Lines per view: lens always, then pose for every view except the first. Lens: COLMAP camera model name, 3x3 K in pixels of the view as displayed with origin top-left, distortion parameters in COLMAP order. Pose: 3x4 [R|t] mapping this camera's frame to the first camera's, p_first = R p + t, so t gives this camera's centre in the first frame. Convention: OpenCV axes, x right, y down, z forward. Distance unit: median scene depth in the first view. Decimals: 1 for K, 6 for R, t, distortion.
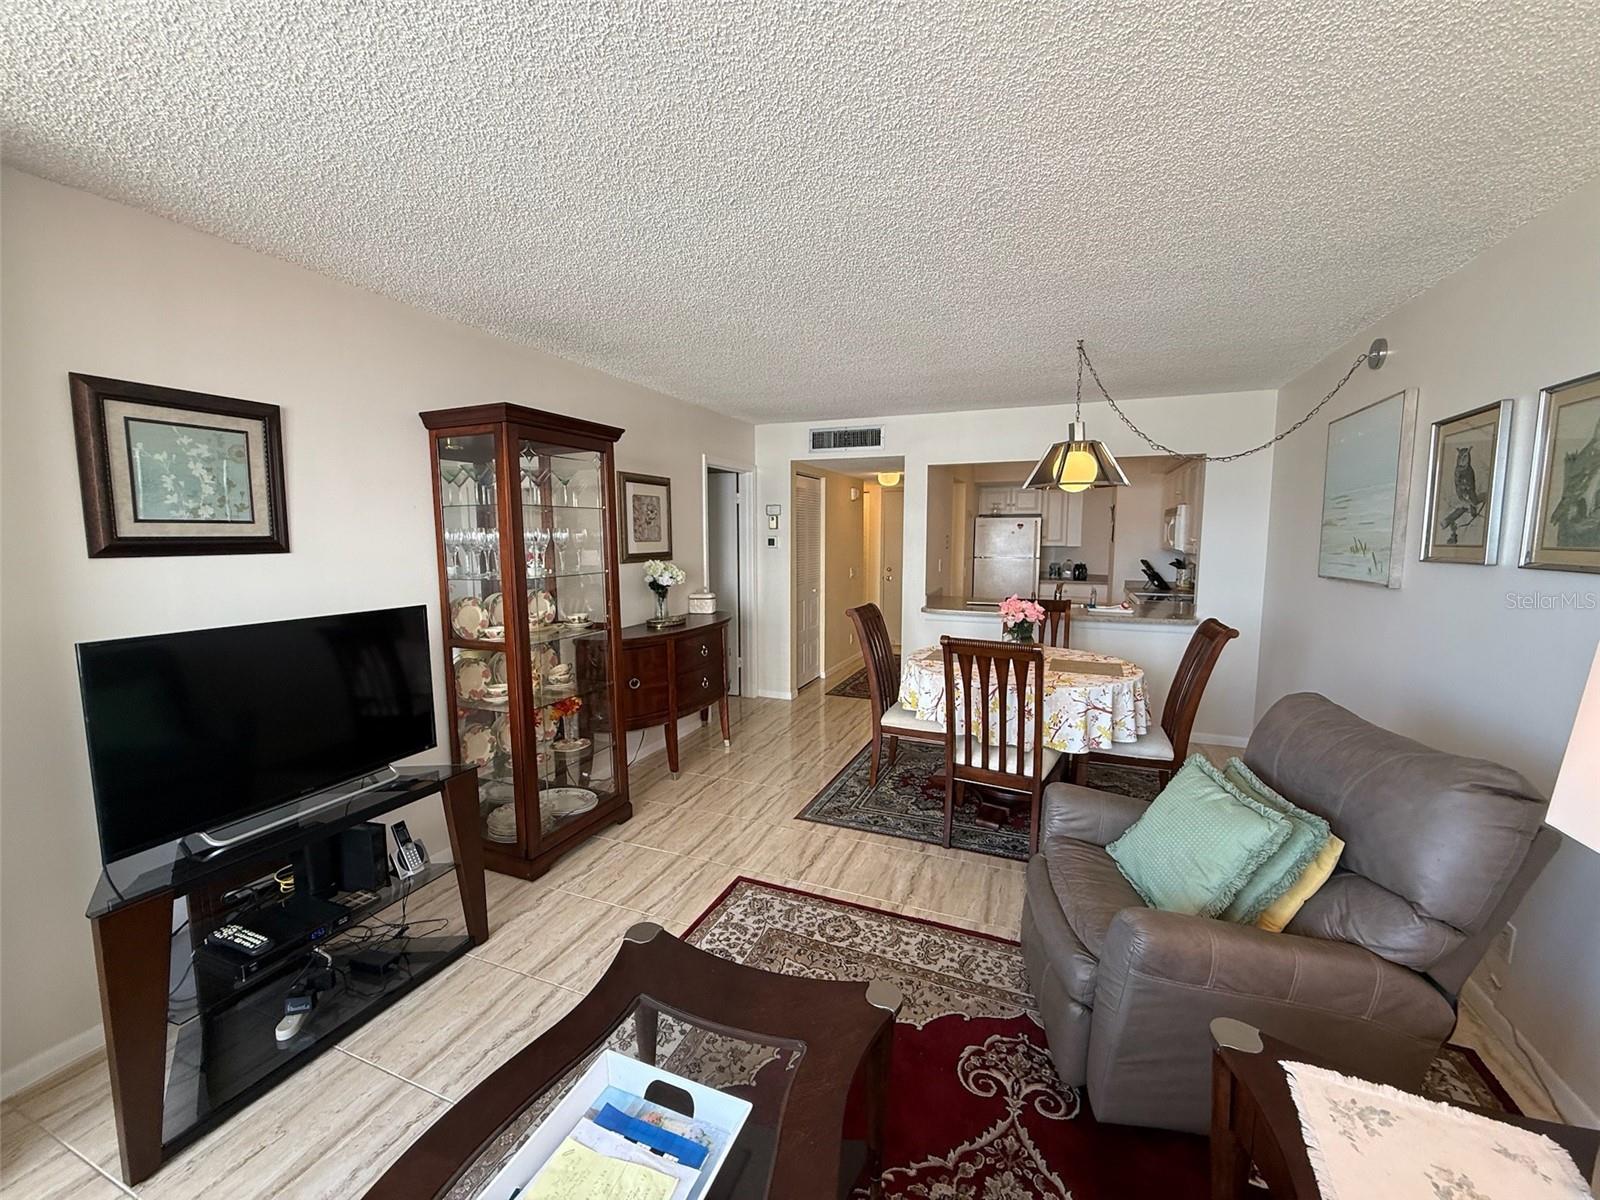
lens RADIAL K [[637.0, 0, 799.4], [0, 637.0, 602.6], [0, 0, 1]] dist [-0.001340, 0.000339]
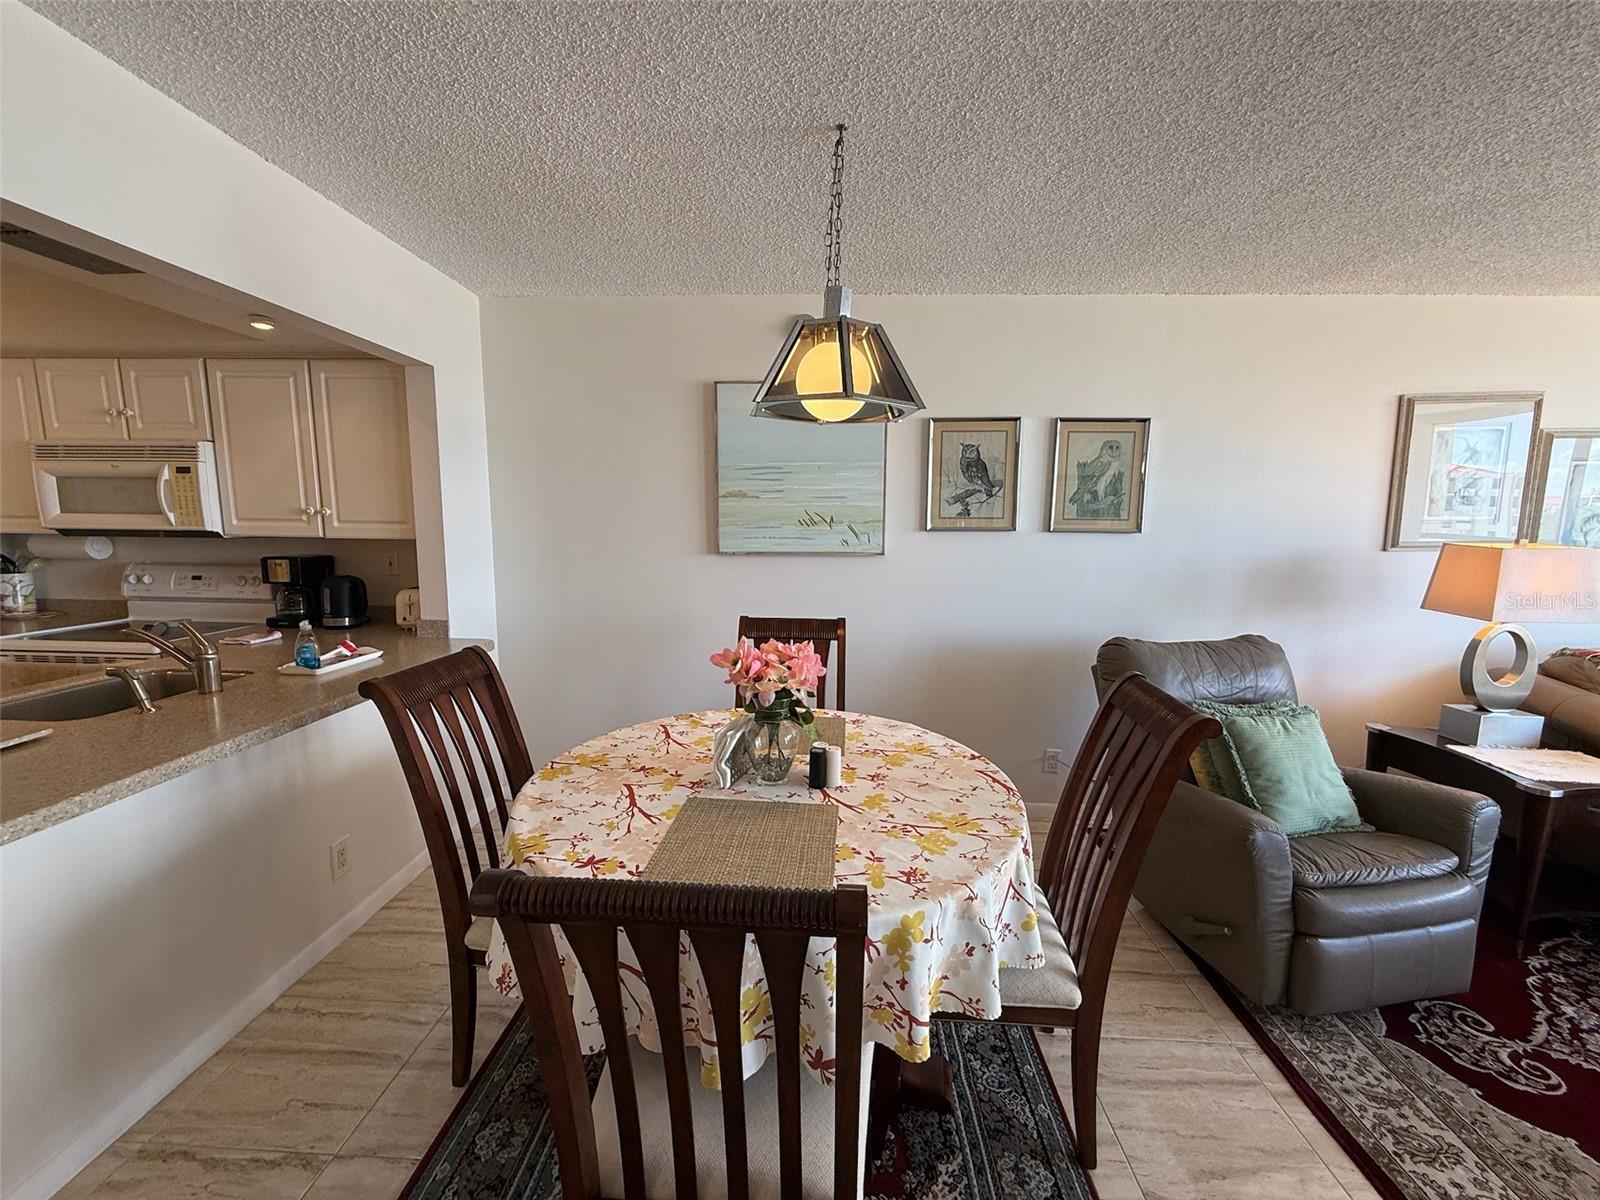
lens RADIAL K [[637.0, 0, 798.3], [0, 637.0, 601.2], [0, 0, 1]] dist [-0.001340, 0.000339]
pose [[-0.337329, -0.123873, 0.933201, -0.092660], [0.090009, 0.982519, 0.162955, -0.131300], [-0.937074, 0.138966, -0.320283, 1.401016]]
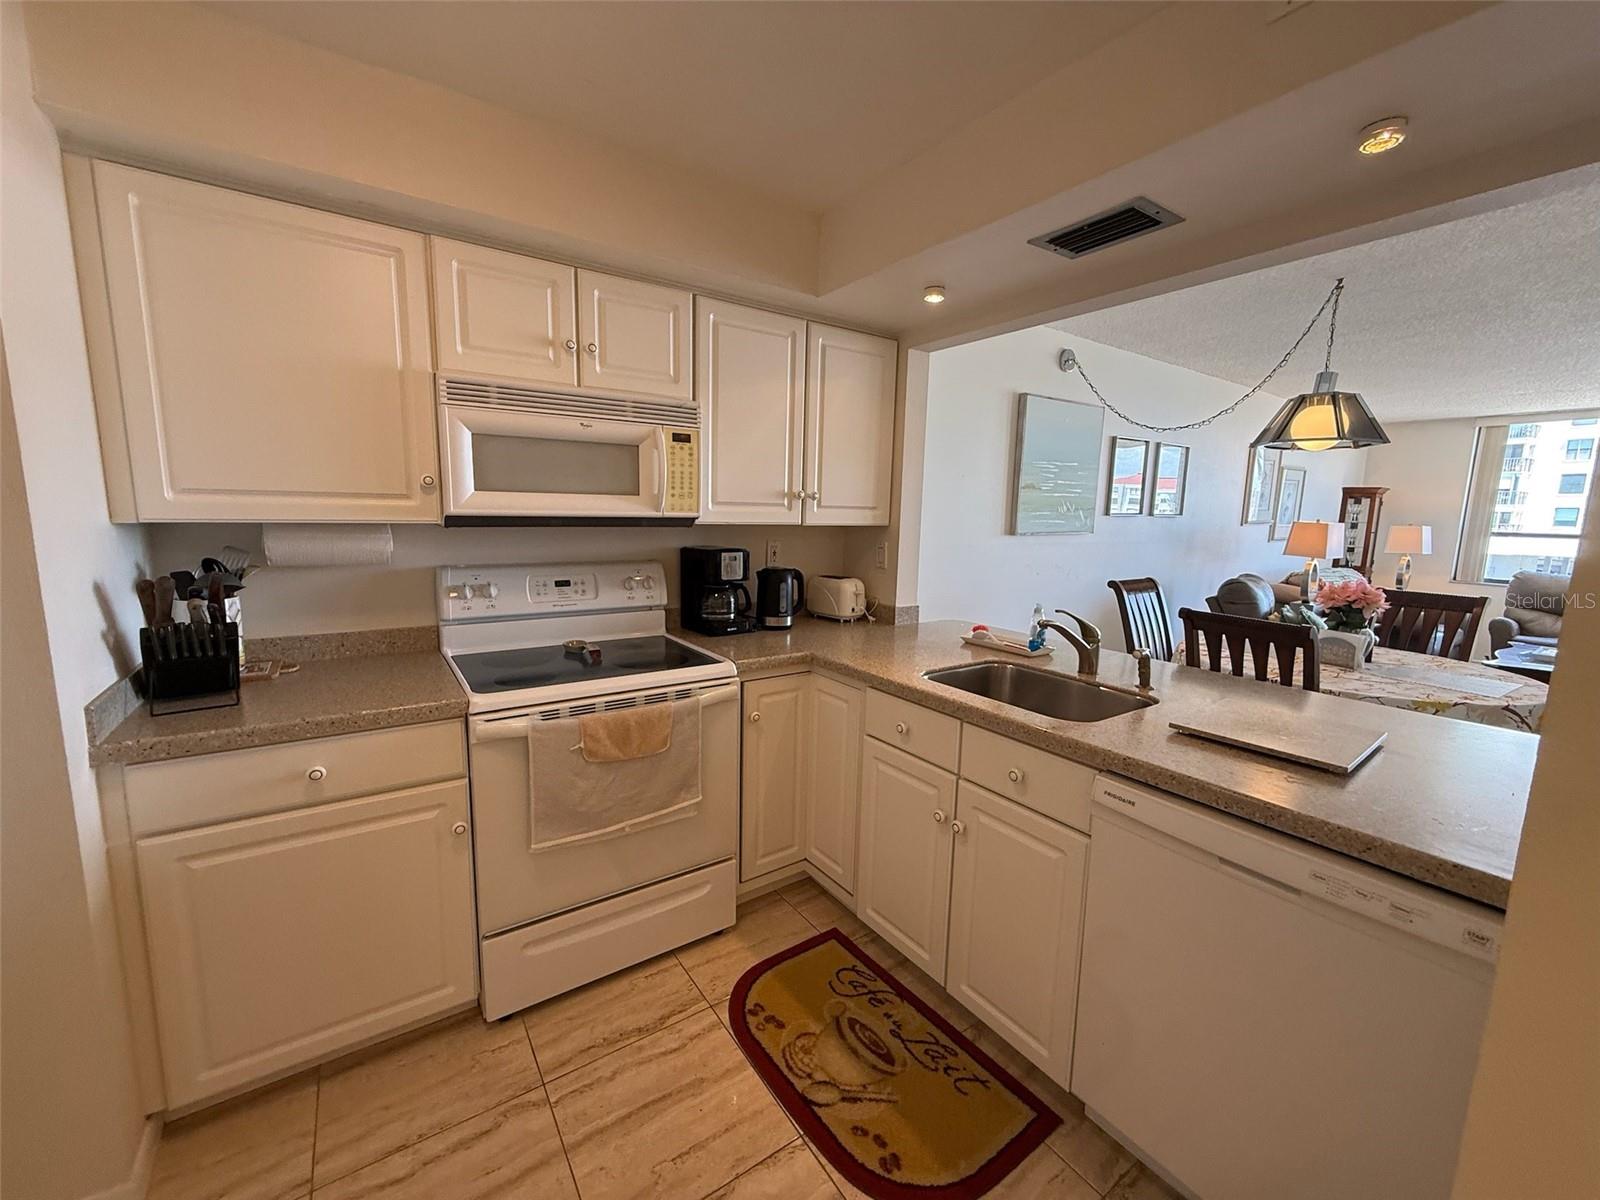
lens RADIAL K [[637.0, 0, 797.7], [0, 637.0, 600.0], [0, 0, 1]] dist [-0.001340, 0.000339]
pose [[-0.836055, -0.094902, 0.540376, 0.616575], [0.039125, 0.972106, 0.231257, -0.235652], [-0.547249, 0.214486, -0.809020, 2.493598]]
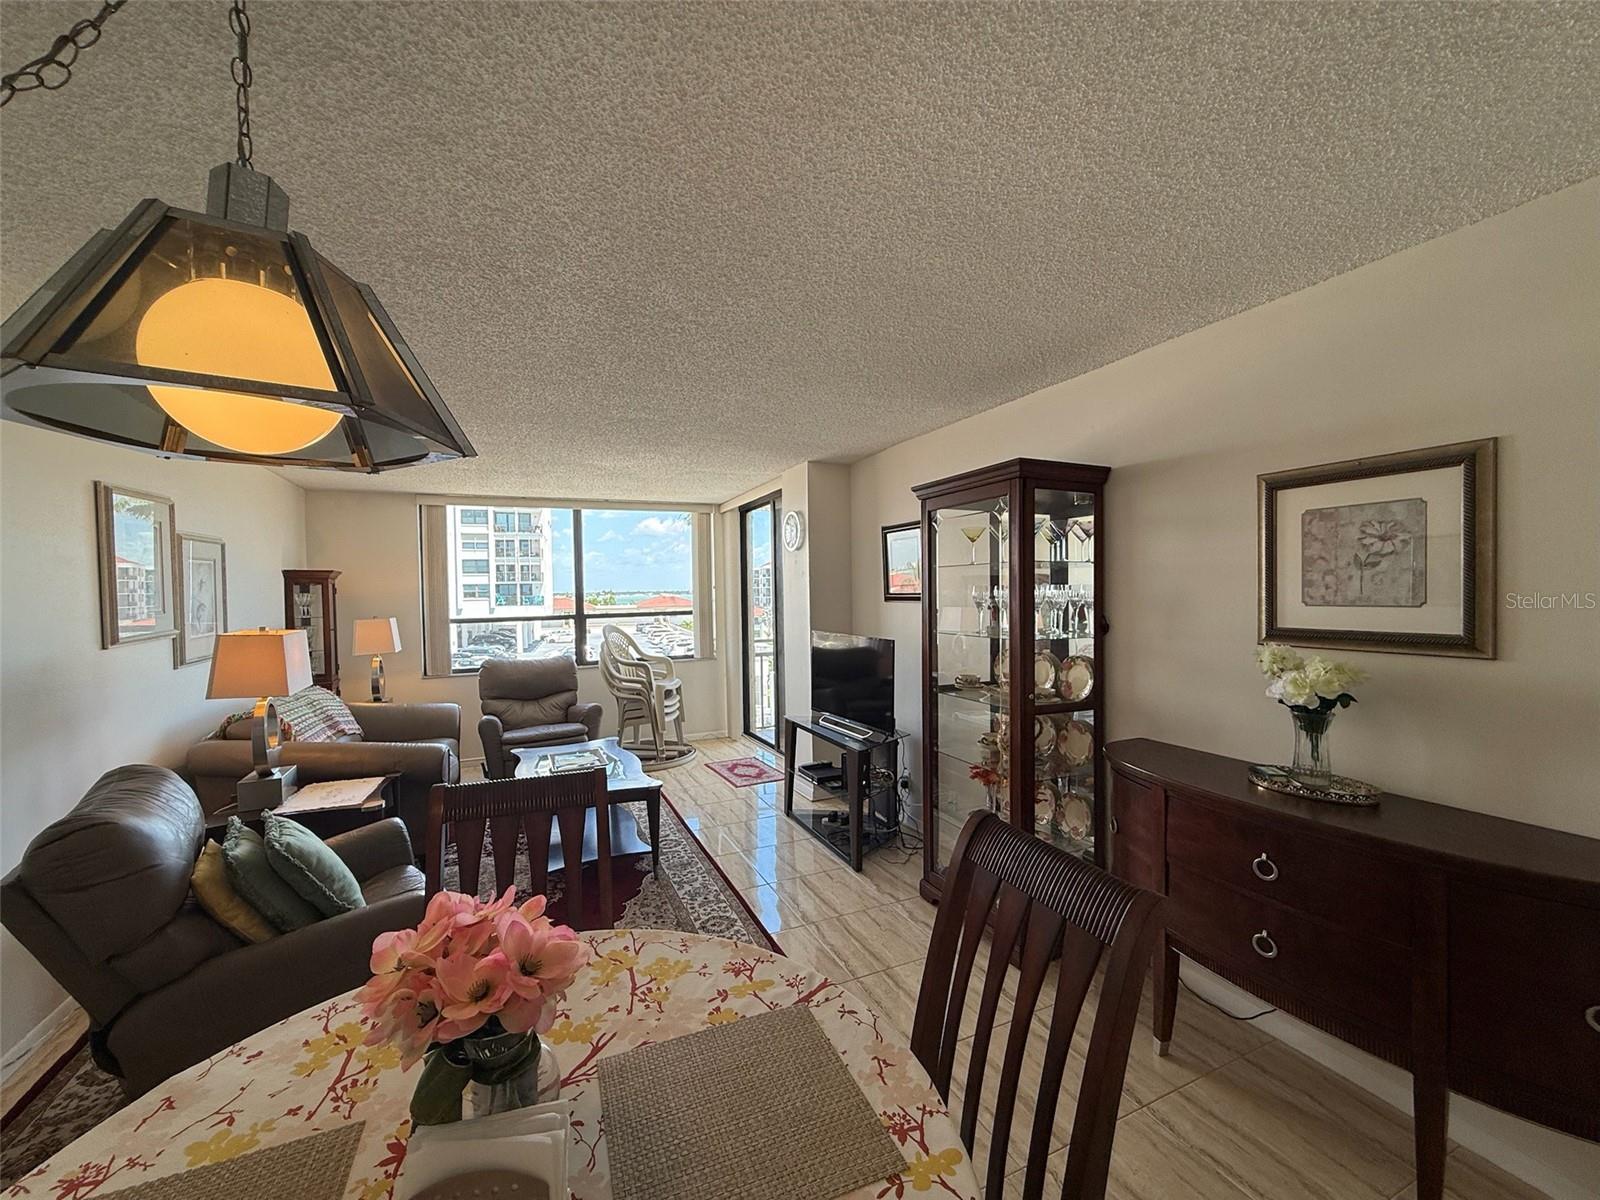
lens RADIAL K [[637.0, 0, 797.7], [0, 637.0, 602.8], [0, 0, 1]] dist [-0.001340, 0.000339]
pose [[-0.684600, 0.027995, -0.728381, 0.537613], [-0.060952, 0.993564, 0.095476, -0.175179], [0.726366, 0.109759, -0.678487, 1.522463]]
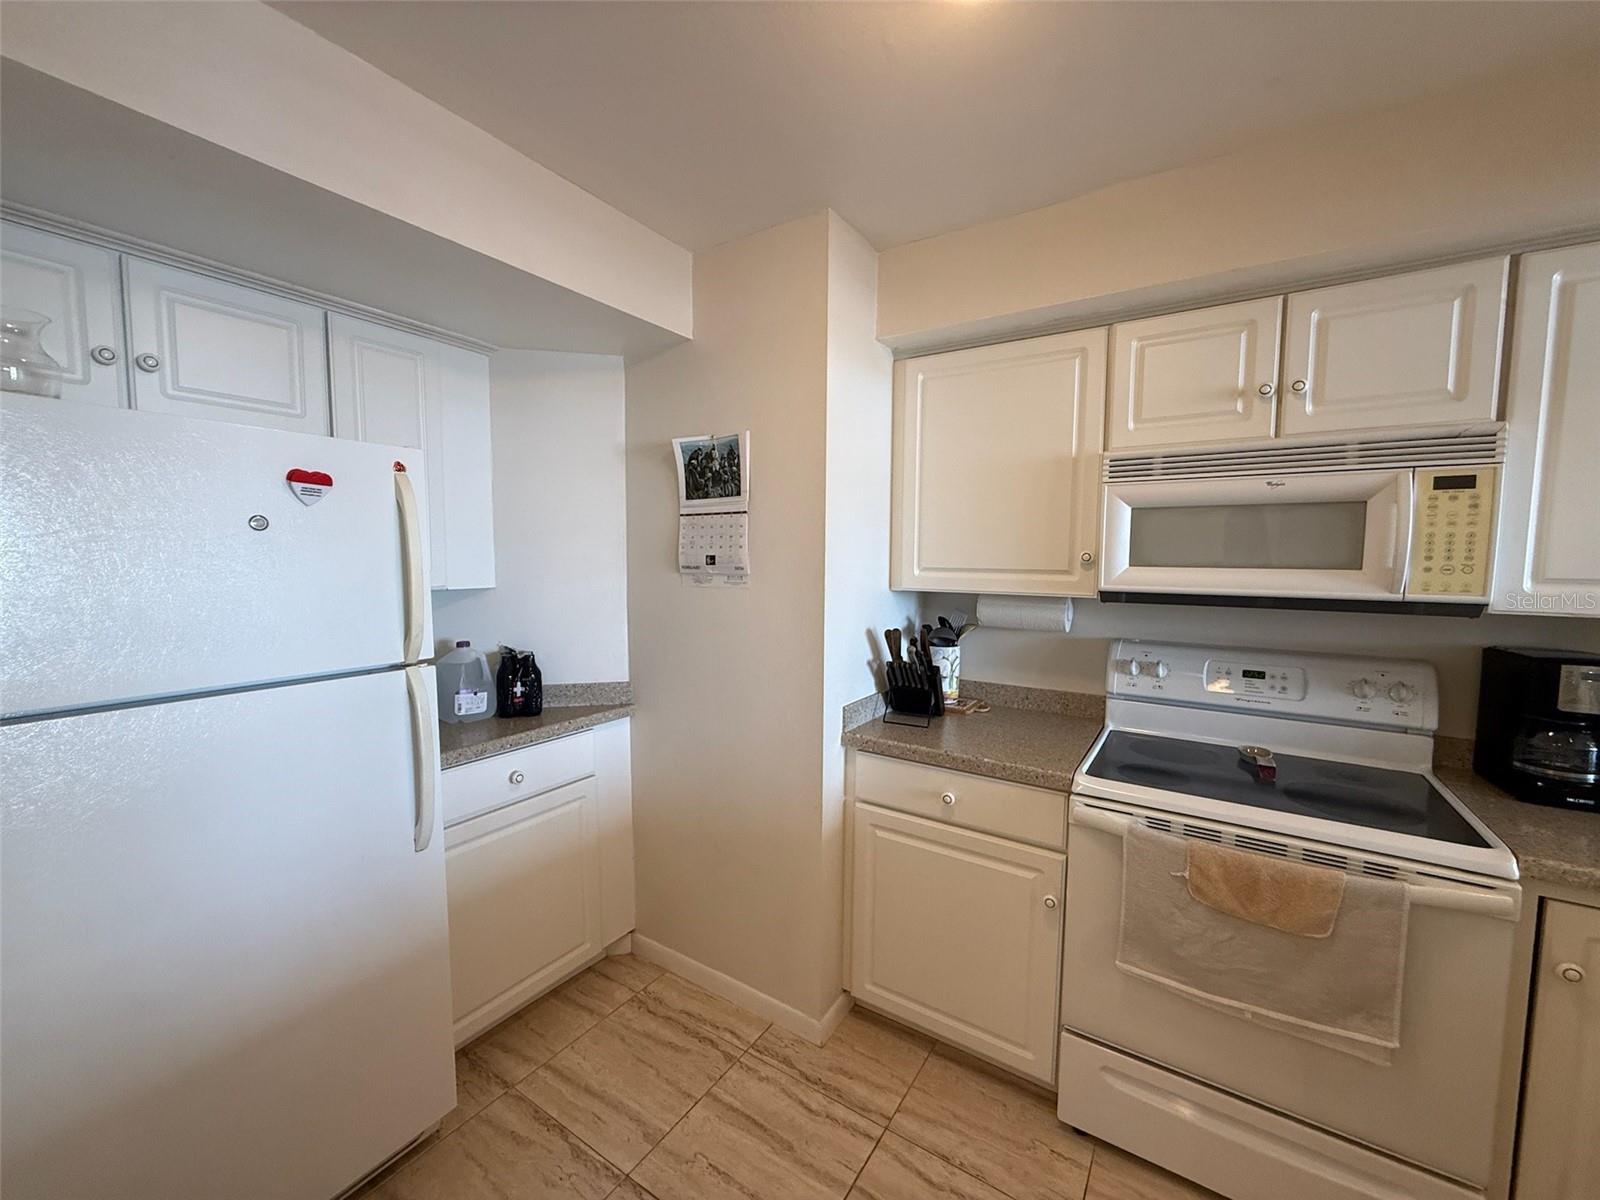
lens RADIAL K [[637.0, 0, 797.6], [0, 637.0, 600.8], [0, 0, 1]] dist [-0.001340, 0.000339]
pose [[0.188205, -0.069632, 0.979658, 0.573827], [0.098821, 0.993764, 0.051650, -0.237931], [-0.977146, 0.087090, 0.193912, 2.332229]]
